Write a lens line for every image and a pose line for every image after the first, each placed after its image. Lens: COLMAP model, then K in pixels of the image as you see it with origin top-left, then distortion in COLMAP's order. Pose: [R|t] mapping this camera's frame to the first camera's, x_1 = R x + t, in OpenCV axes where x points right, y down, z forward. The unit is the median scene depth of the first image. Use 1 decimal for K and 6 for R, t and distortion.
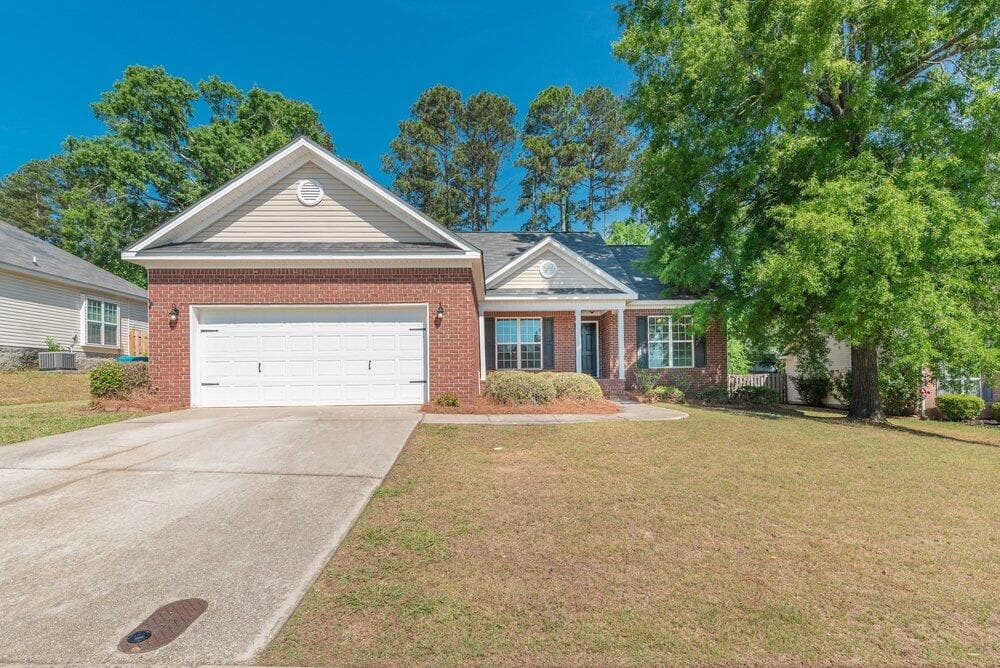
lens RADIAL K [[484.7, 0, 517.1], [0, 484.7, 374.8], [0, 0, 1]] dist [-0.000013, -0.000236]
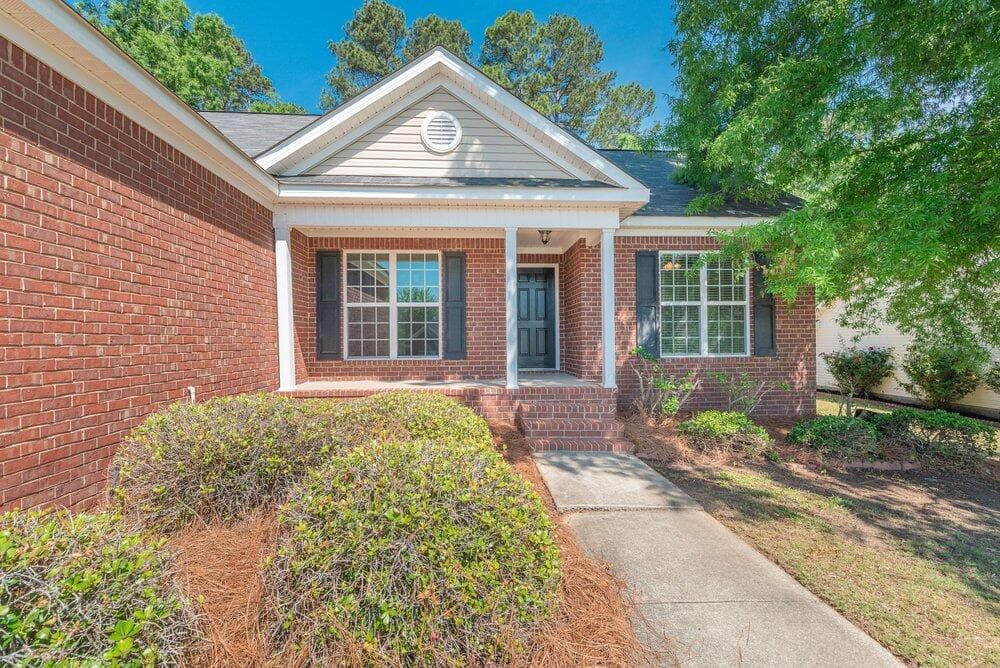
lens RADIAL K [[432.4, 0, 500.0], [0, 432.4, 334.0], [0, 0, 1]] dist [0.012701, -0.000041]
pose [[0.999767, 0.006644, 0.020517, 0.105201], [-0.006620, 0.999977, -0.001226, -0.037865], [-0.020525, 0.001090, 0.999789, 0.590880]]
